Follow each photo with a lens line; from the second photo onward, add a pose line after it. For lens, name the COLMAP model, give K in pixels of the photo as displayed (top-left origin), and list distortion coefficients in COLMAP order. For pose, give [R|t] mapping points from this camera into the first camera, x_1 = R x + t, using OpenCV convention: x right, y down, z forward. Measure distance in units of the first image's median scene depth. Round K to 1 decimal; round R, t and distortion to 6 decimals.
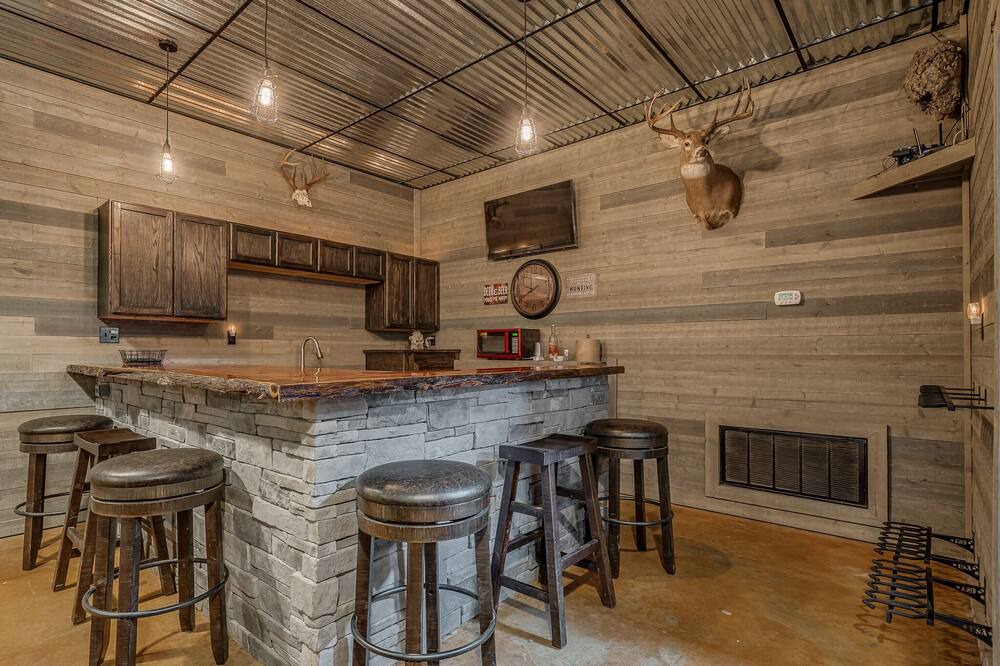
lens RADIAL K [[502.0, 0, 498.6], [0, 502.0, 346.2], [0, 0, 1]] dist [0.000169, 0.000015]
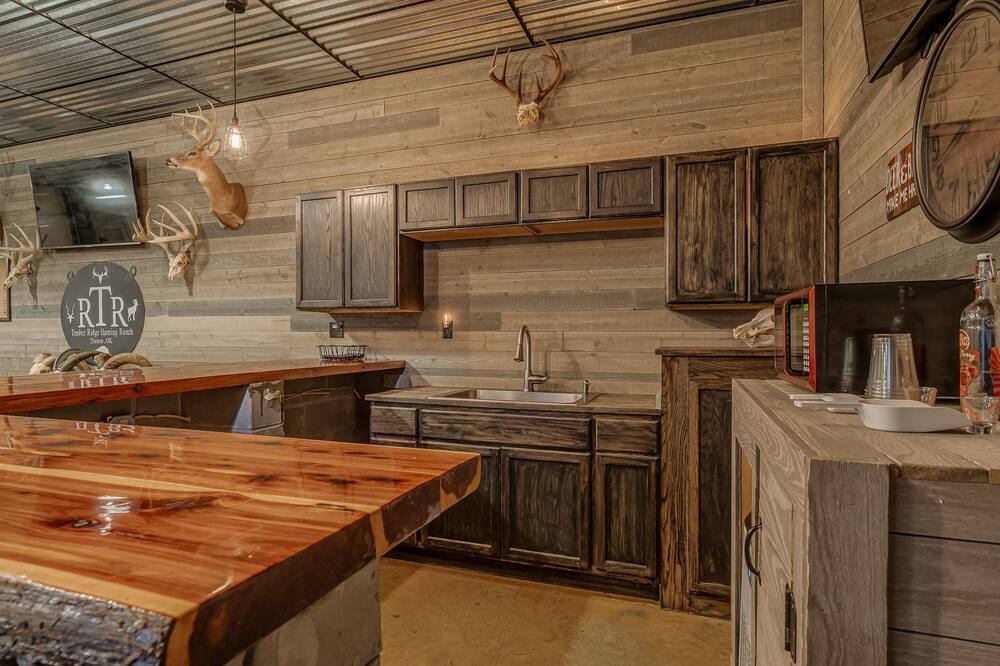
lens RADIAL K [[529.4, 0, 500.0], [0, 529.4, 333.0], [0, 0, 1]] dist [0.003361, 0.000356]
pose [[0.341687, -0.001288, -0.939813, 0.259692], [0.007251, 0.999973, 0.001265, -0.011717], [0.939786, -0.007247, 0.341687, 0.762836]]
